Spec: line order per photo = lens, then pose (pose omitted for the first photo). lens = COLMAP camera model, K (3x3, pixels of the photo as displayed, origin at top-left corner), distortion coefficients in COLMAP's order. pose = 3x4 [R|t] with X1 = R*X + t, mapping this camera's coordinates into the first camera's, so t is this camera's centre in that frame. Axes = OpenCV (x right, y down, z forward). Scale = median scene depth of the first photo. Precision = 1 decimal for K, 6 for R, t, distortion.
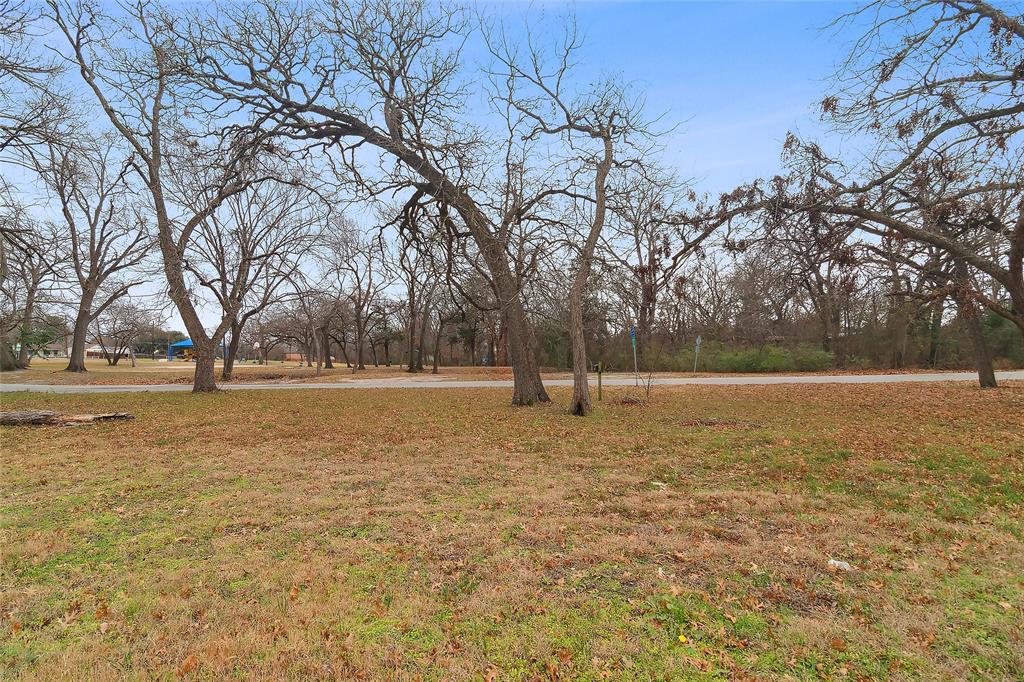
lens RADIAL K [[451.7, 0, 512.0], [0, 451.7, 341.0], [0, 0, 1]] dist [-0.000170, -0.000060]
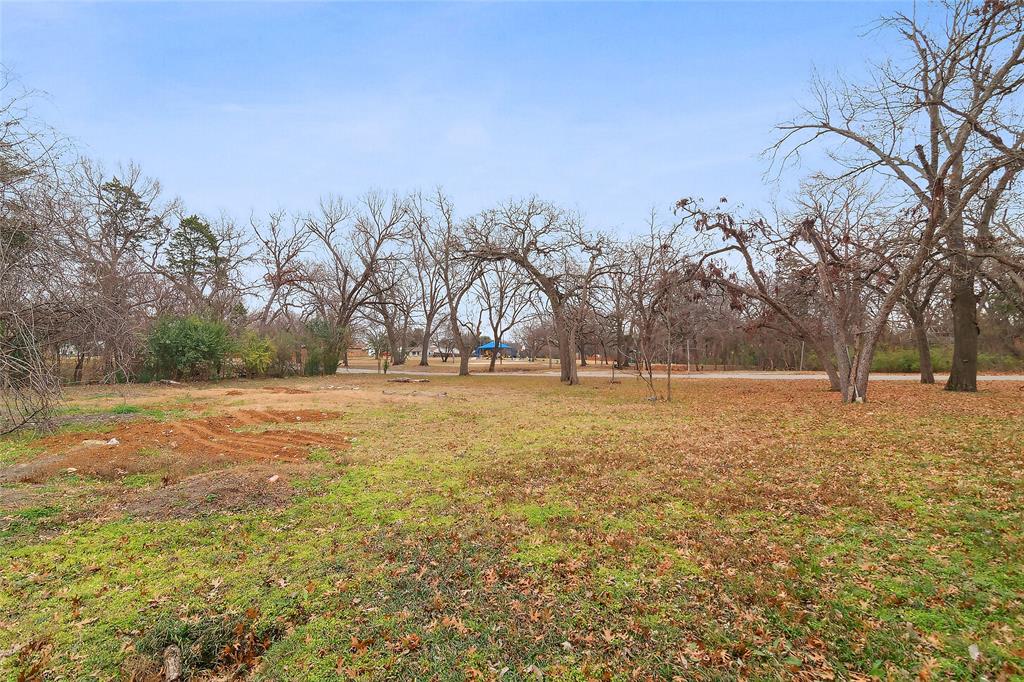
lens RADIAL K [[494.5, 0, 512.1], [0, 494.5, 323.1], [0, 0, 1]] dist [0.002557, 0.000260]
pose [[0.821368, -0.028653, -0.569678, 0.415725], [0.010507, 0.999328, -0.035114, -0.024673], [0.570302, 0.022856, 0.821117, -0.393129]]
